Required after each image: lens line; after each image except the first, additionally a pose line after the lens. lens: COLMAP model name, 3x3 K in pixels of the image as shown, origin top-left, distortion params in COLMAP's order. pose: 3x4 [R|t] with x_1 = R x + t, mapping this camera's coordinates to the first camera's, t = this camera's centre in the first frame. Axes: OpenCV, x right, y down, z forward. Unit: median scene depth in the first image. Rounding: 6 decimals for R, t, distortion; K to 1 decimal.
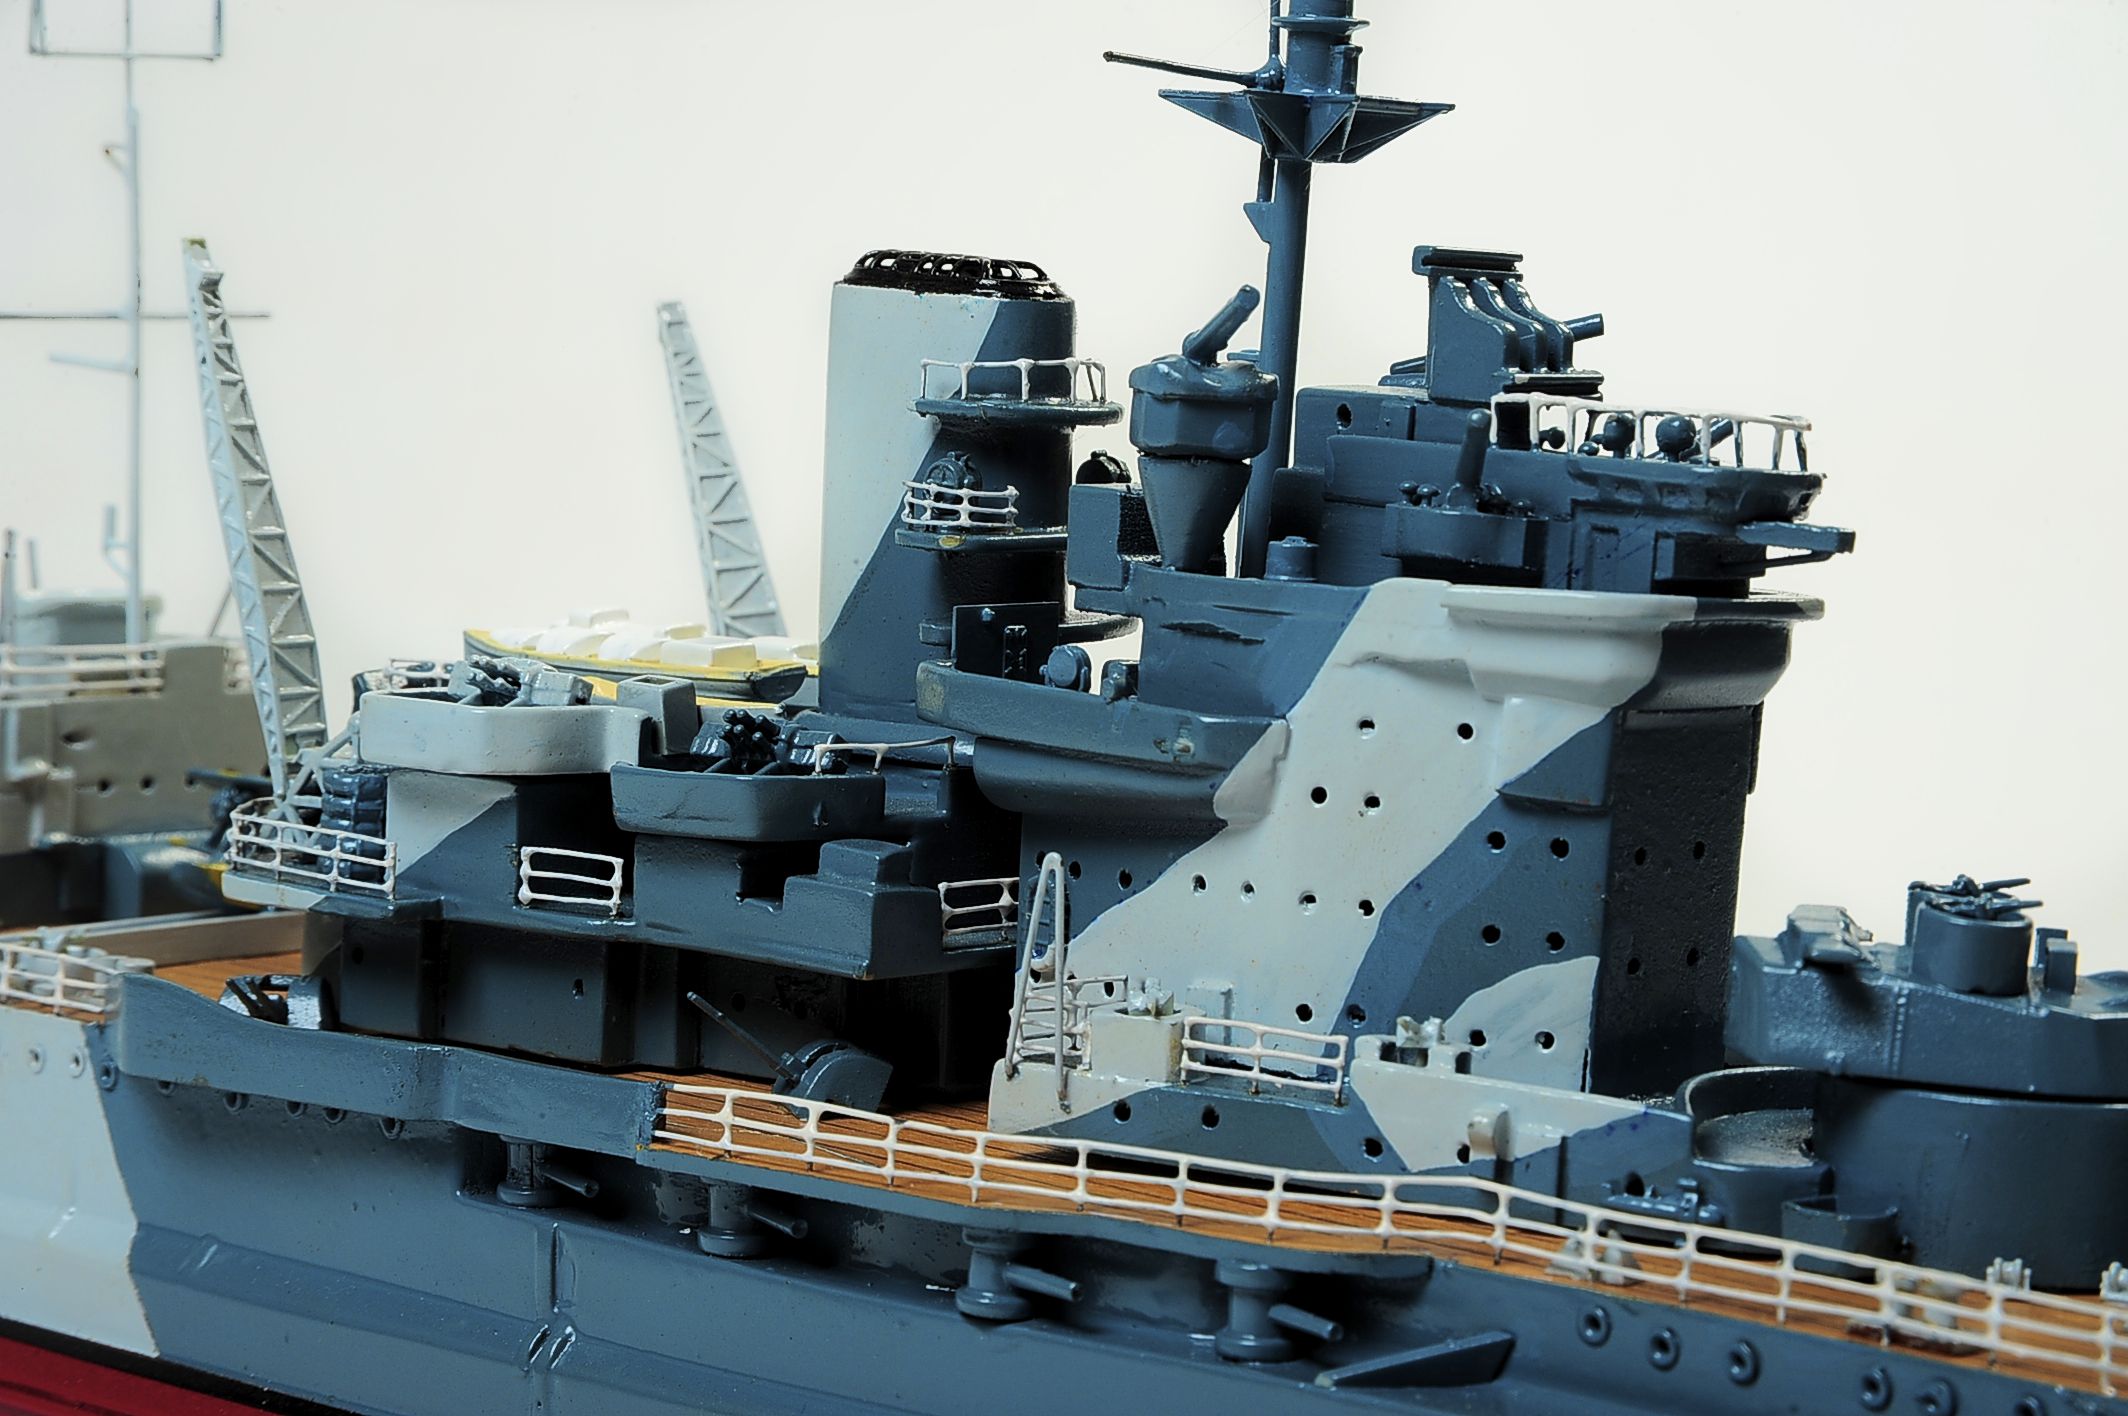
lens RADIAL K [[5503.2, 0, 1077.8], [0, 5503.2, 700.4], [0, 0, 1]] dist [0.371055, 0.000000]
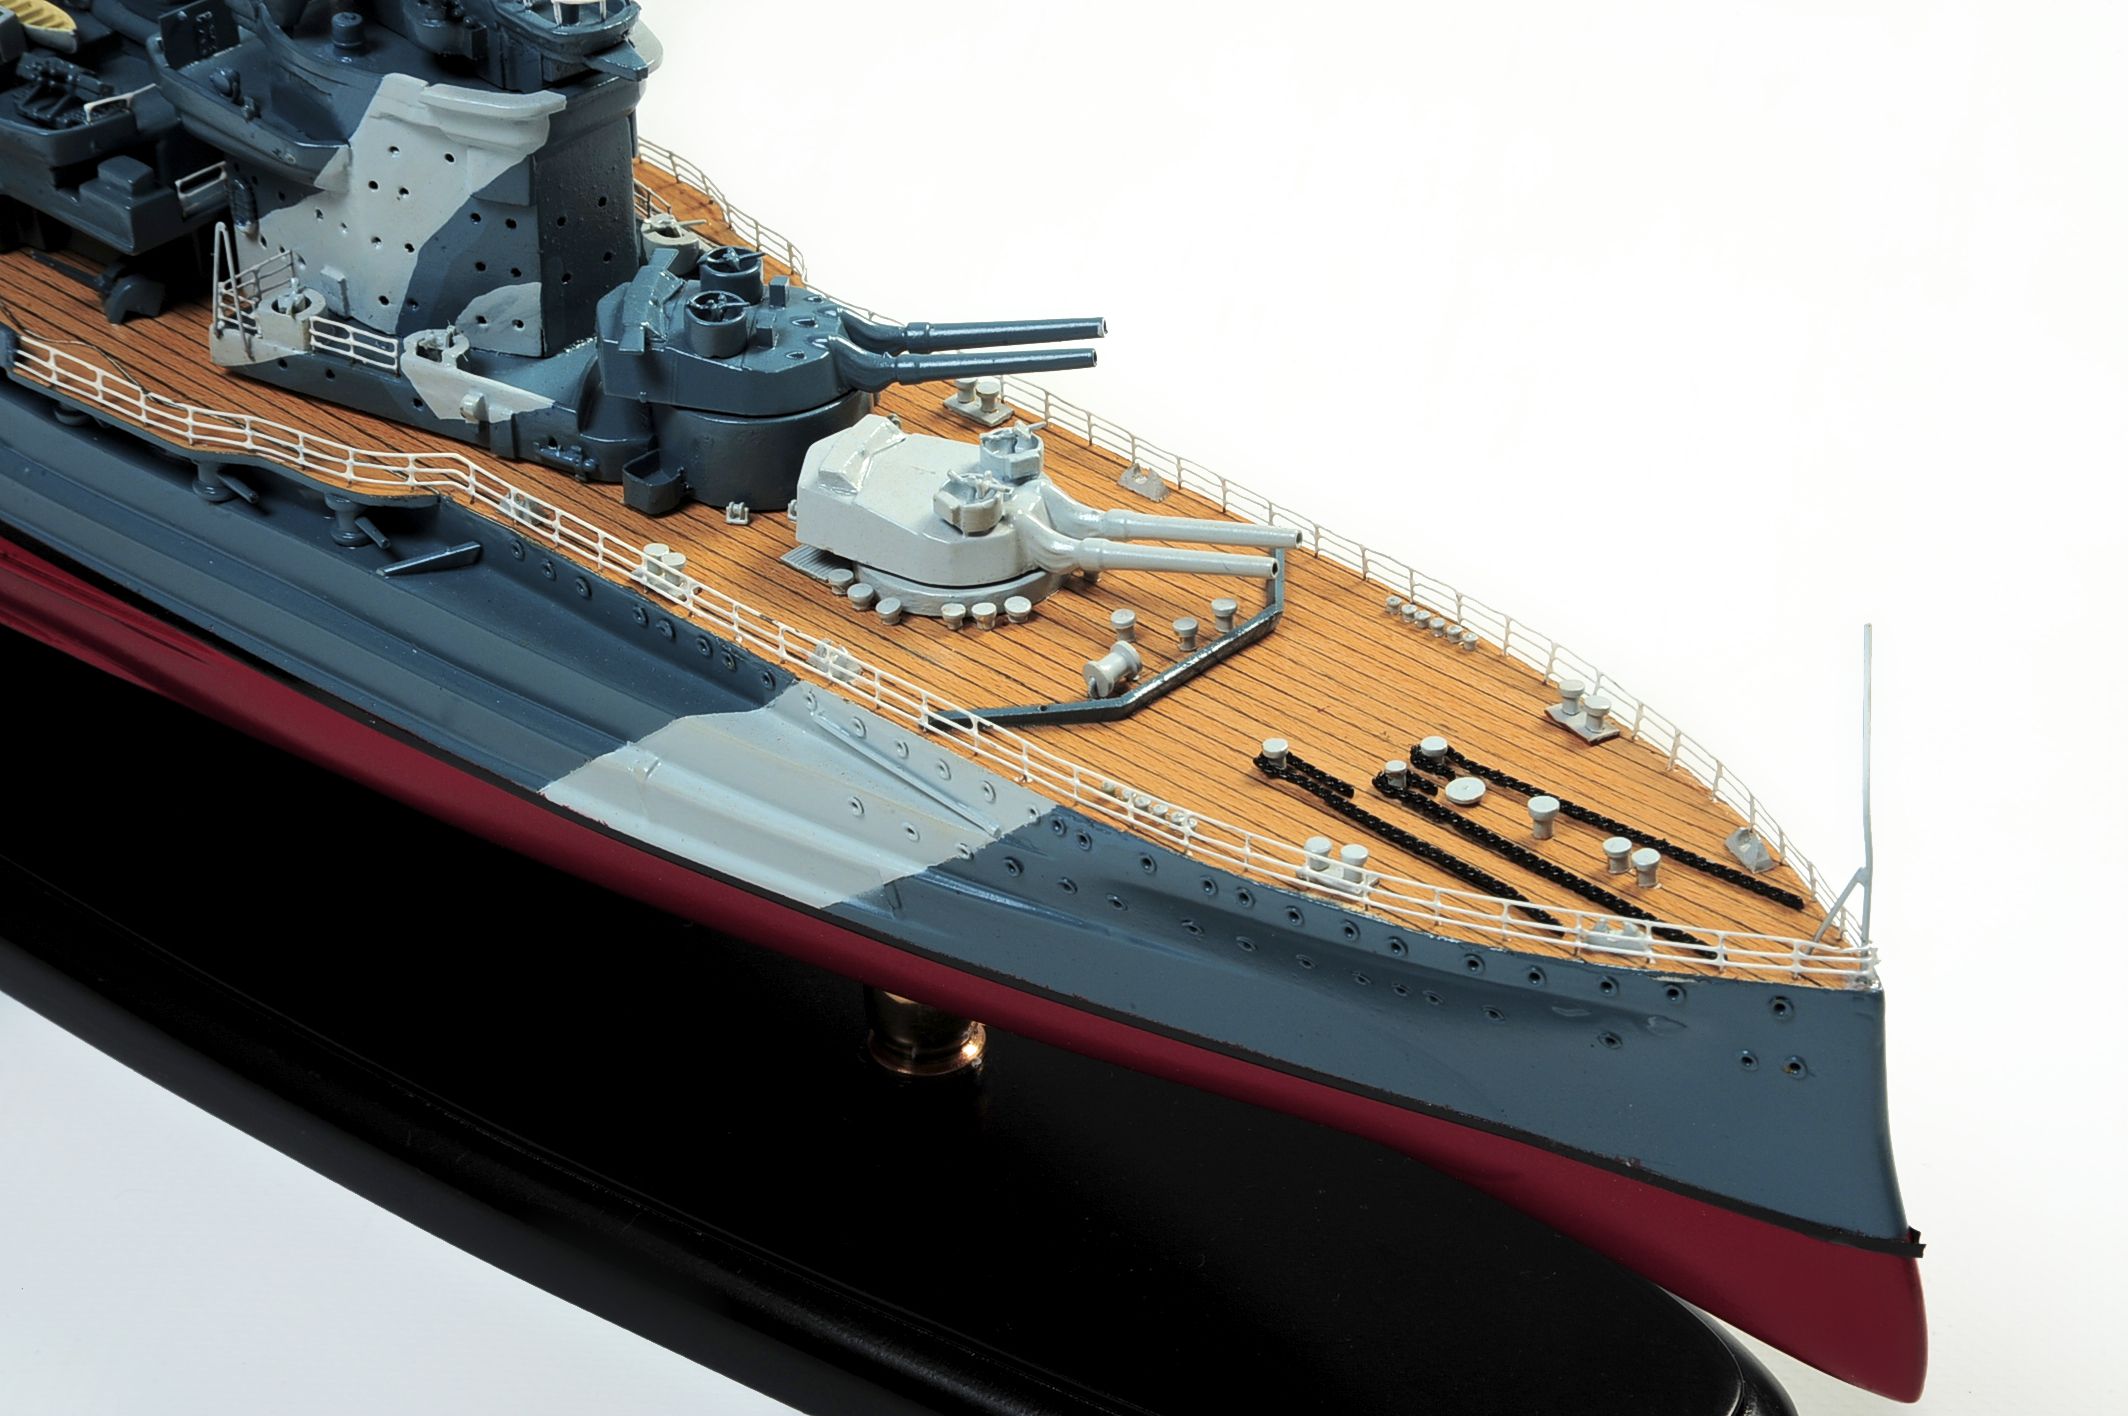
lens RADIAL K [[6194.1, 0, 1071.0], [0, 6194.1, 741.5], [0, 0, 1]] dist [0.670797, 0.000000]
pose [[0.997063, -0.055171, -0.053110, 0.347981], [0.073558, 0.882874, 0.463812, -0.705476], [0.021301, -0.466357, 0.884340, -0.773022]]
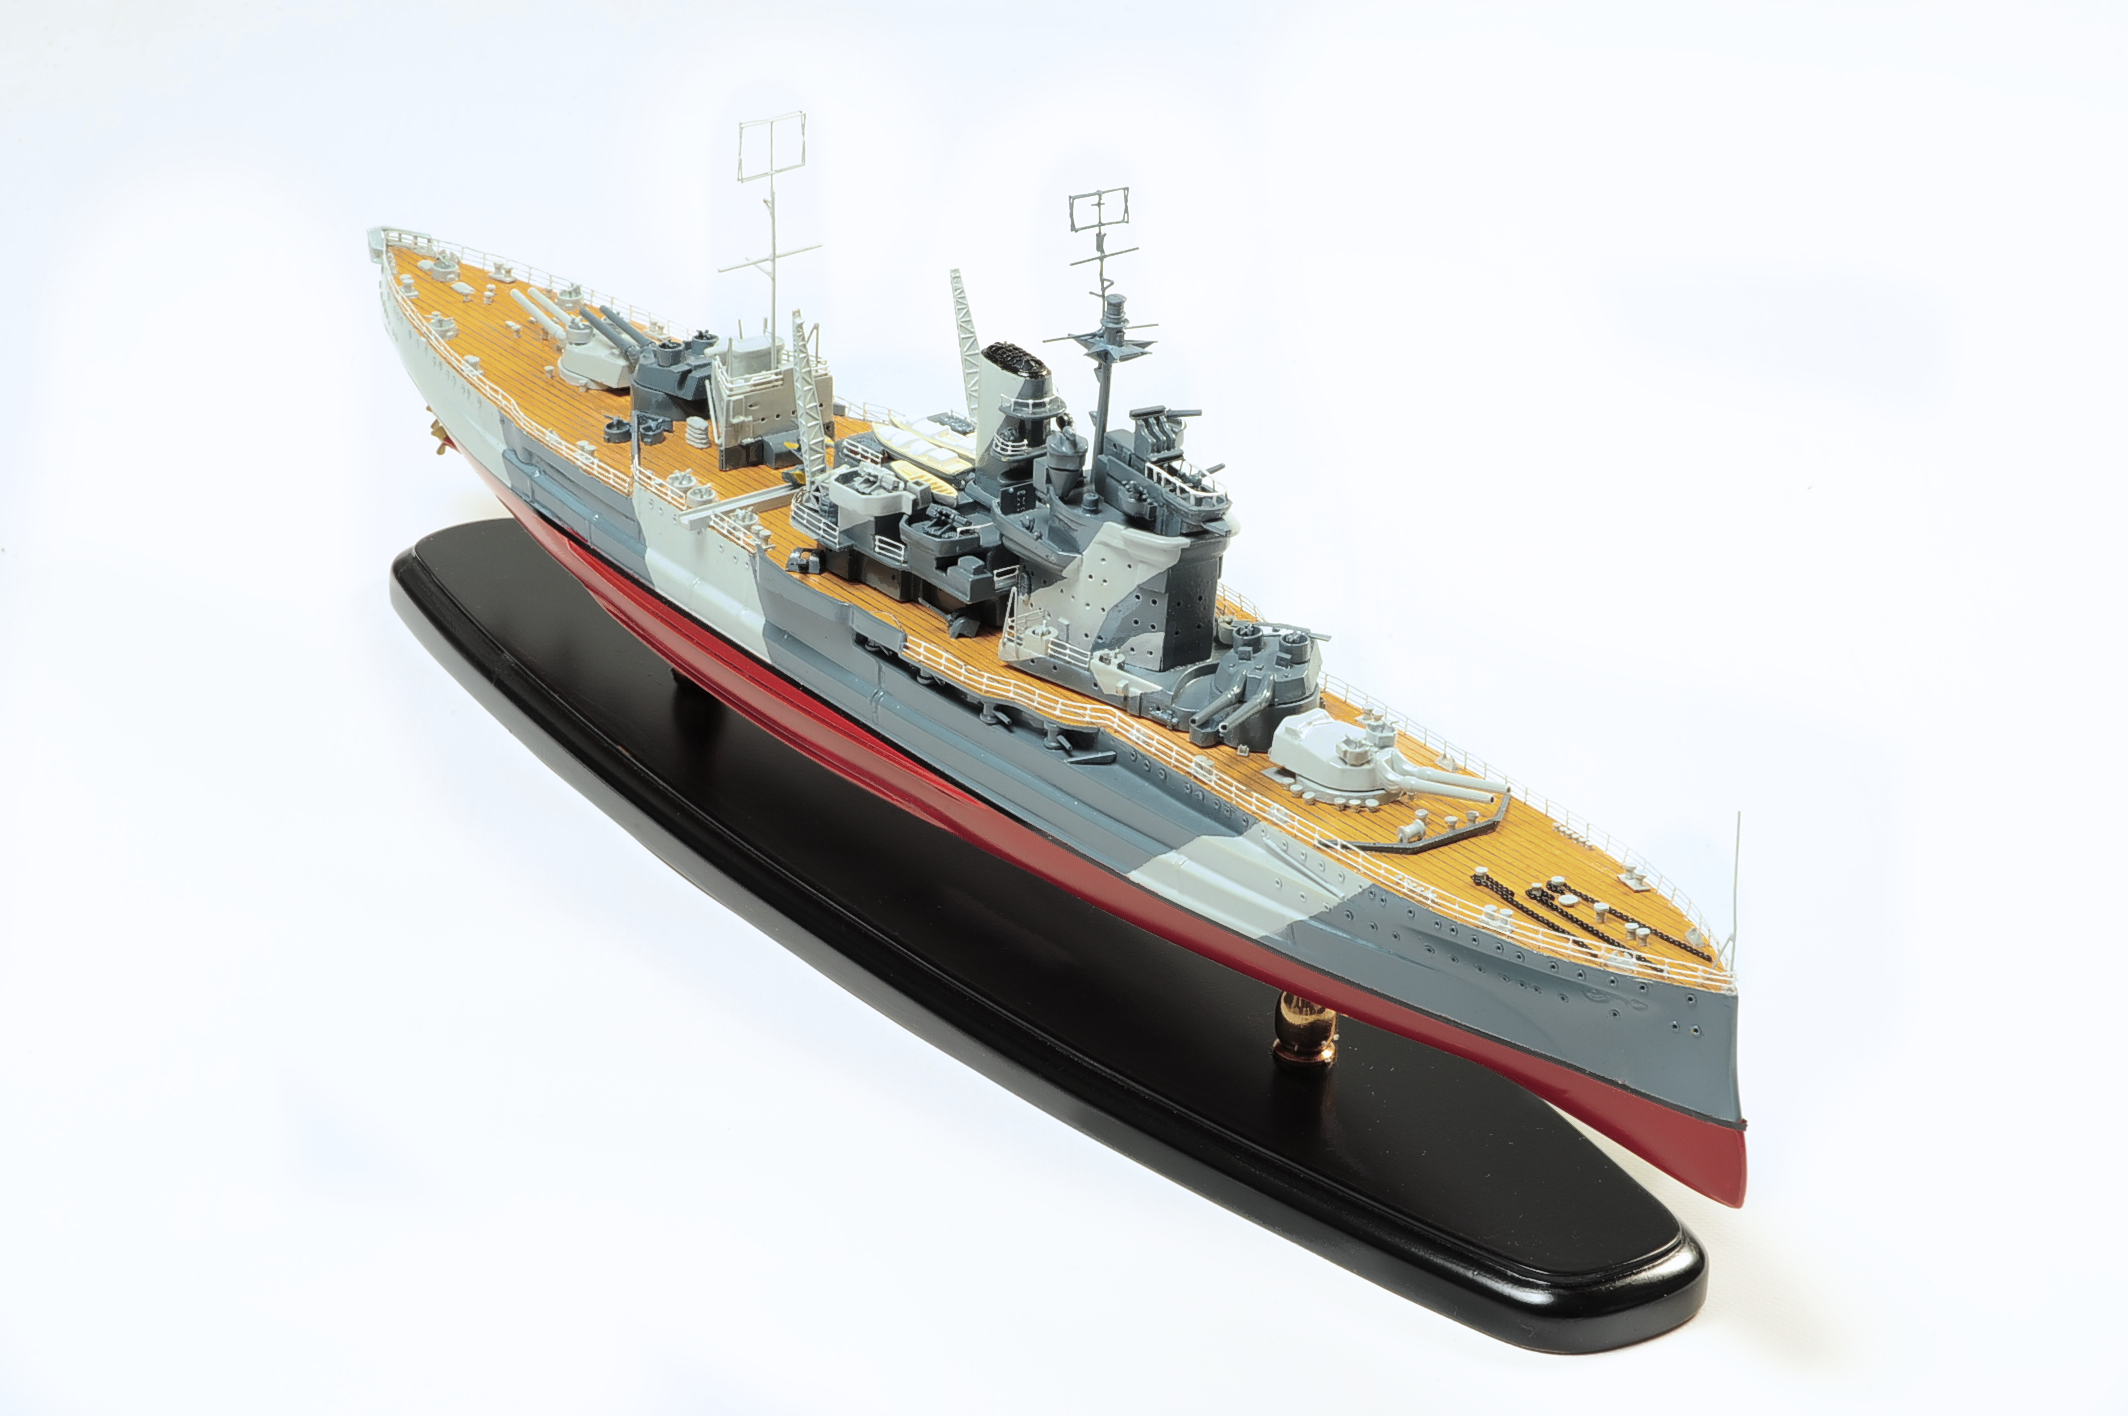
lens RADIAL K [[6599.8, 0, 1032.0], [0, 6599.8, 757.8], [0, 0, 1]] dist [0.699467, 0.000000]
pose [[0.985386, 0.067454, -0.156412, 0.653353], [-0.011768, 0.943015, 0.332543, -1.233480], [0.169930, -0.325843, 0.930027, -2.841057]]
